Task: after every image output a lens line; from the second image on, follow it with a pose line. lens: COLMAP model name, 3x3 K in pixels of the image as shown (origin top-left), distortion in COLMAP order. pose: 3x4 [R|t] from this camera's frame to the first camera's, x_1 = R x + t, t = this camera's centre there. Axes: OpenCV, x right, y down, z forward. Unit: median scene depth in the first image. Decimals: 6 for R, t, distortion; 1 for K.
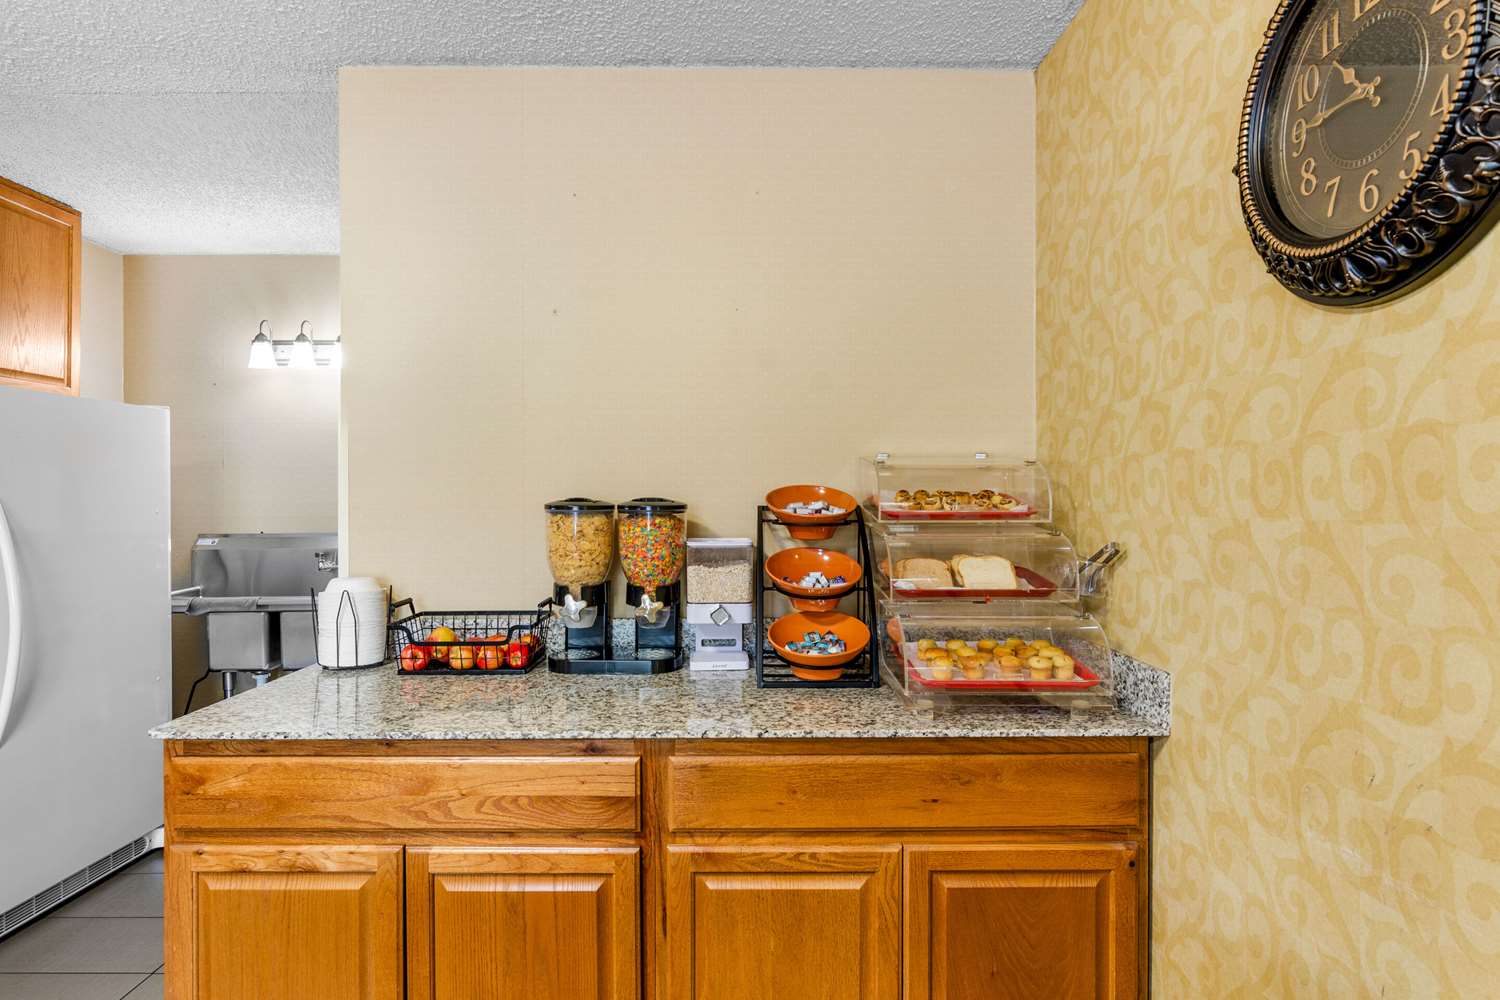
lens RADIAL K [[814.1, 0, 750.0], [0, 814.1, 500.0], [0, 0, 1]] dist [-0.004428, -0.001043]
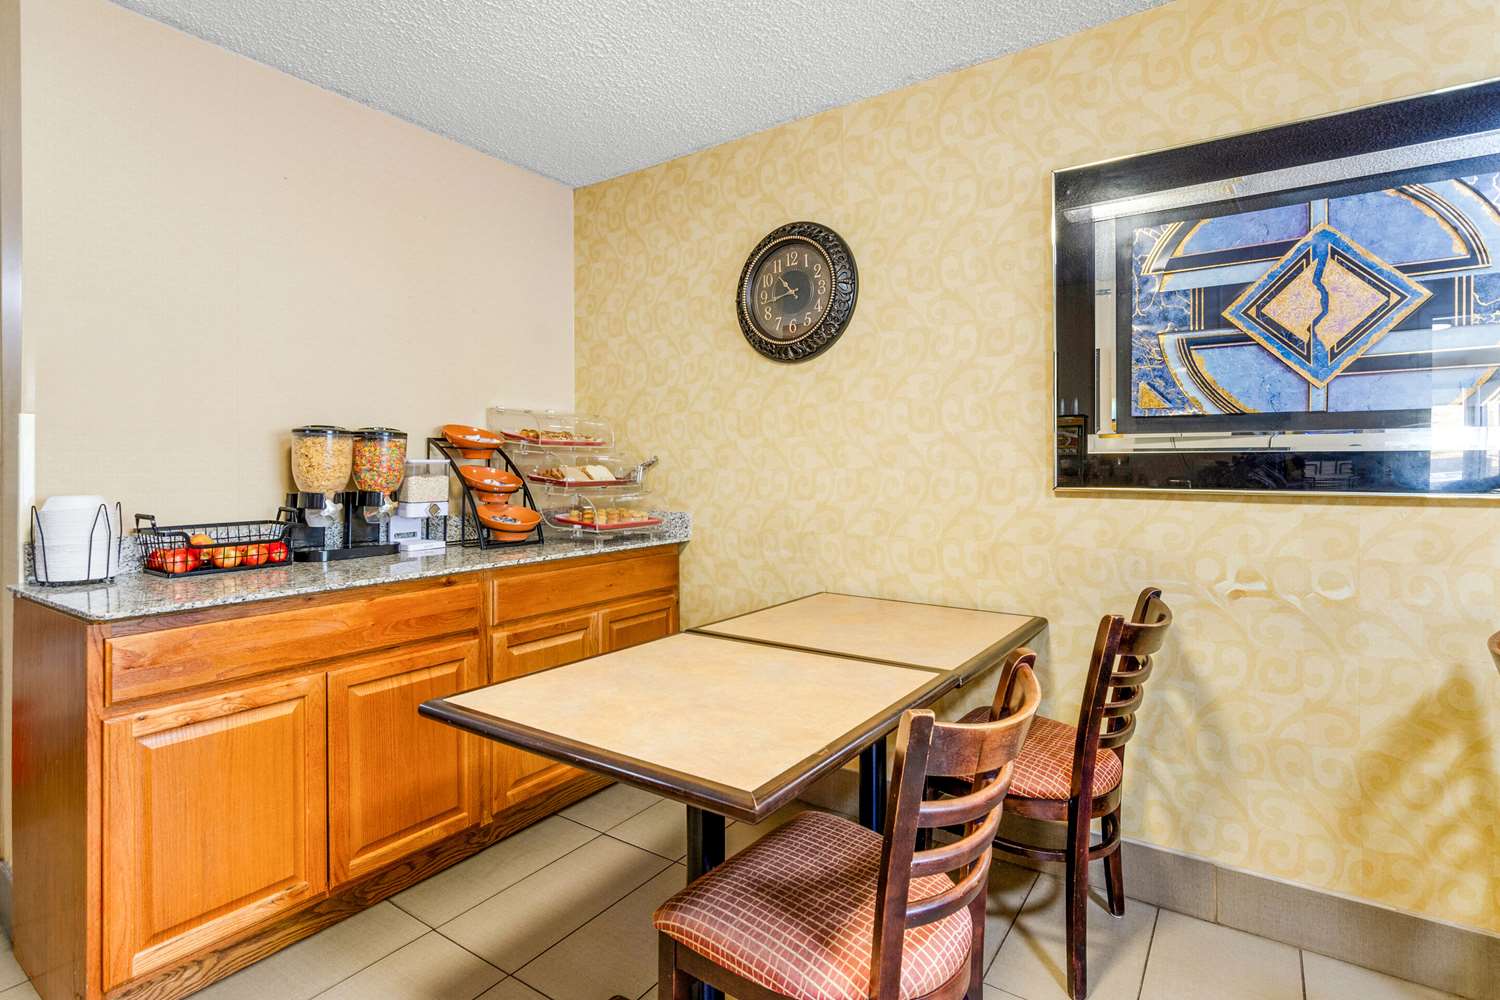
lens RADIAL K [[743.0, 0, 736.7], [0, 743.0, 469.0], [0, 0, 1]] dist [-0.002501, 0.000077]
pose [[0.580021, -0.003409, 0.814594, -1.013082], [0.008905, 0.999958, -0.002156, 0.096642], [-0.814553, 0.008504, 0.580027, -0.266507]]
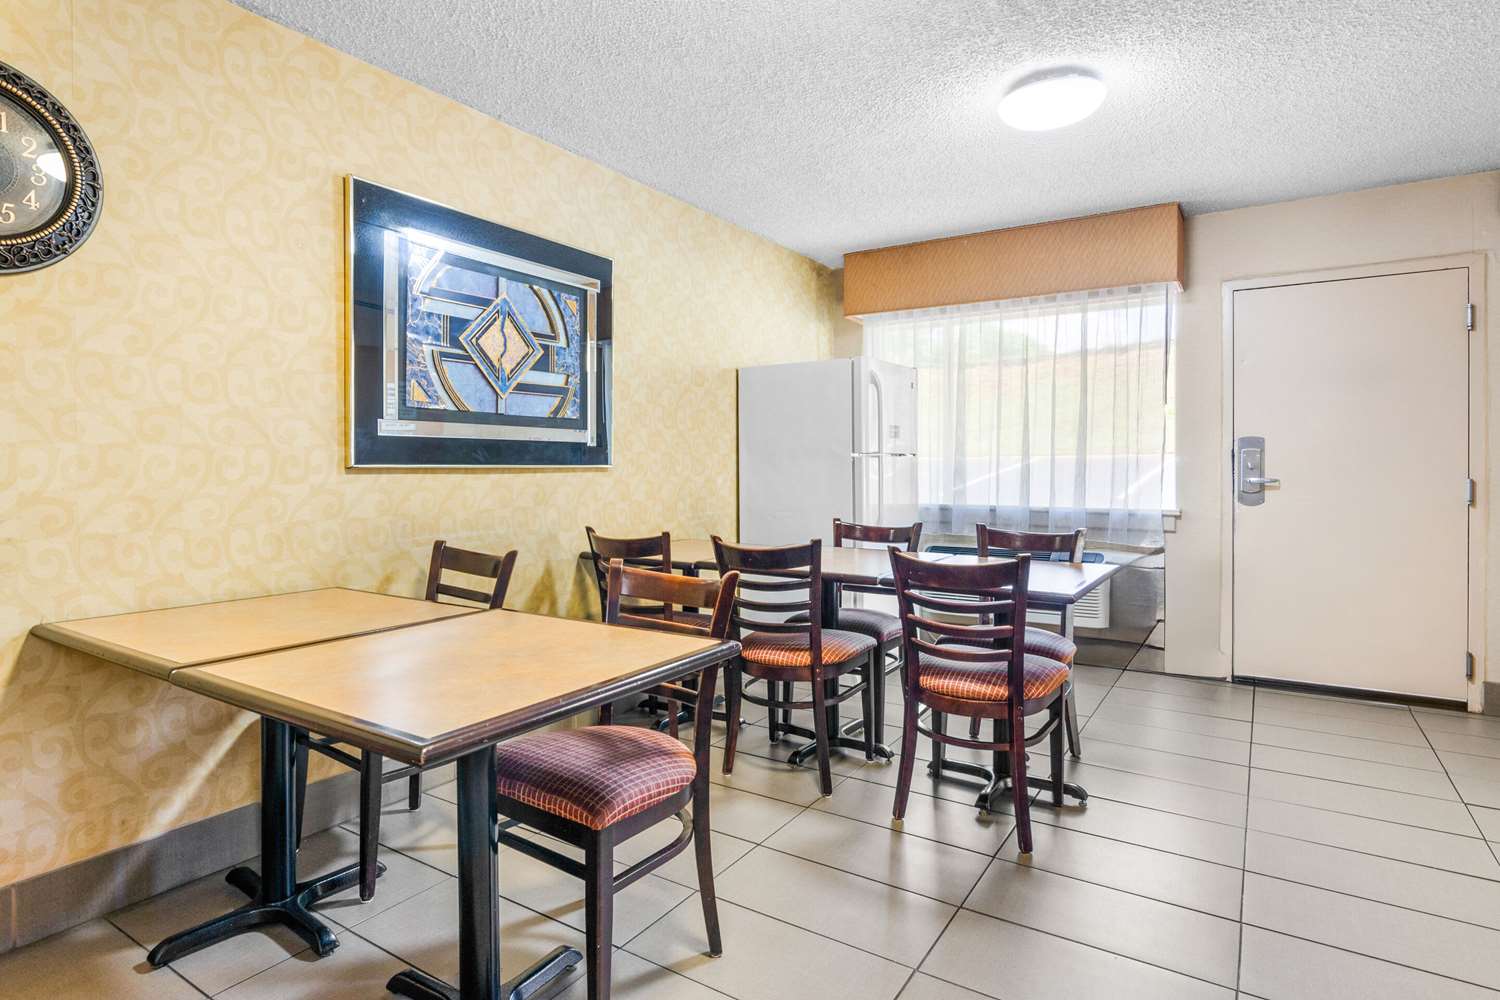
lens RADIAL K [[806.5, 0, 746.9], [0, 806.5, 470.6], [0, 0, 1]] dist [-0.001881, -0.000440]
pose [[-0.833848, -0.012717, 0.551848, -1.122735], [-0.001481, 0.999783, 0.020801, 0.108727], [-0.551993, 0.016528, -0.833685, 0.998366]]
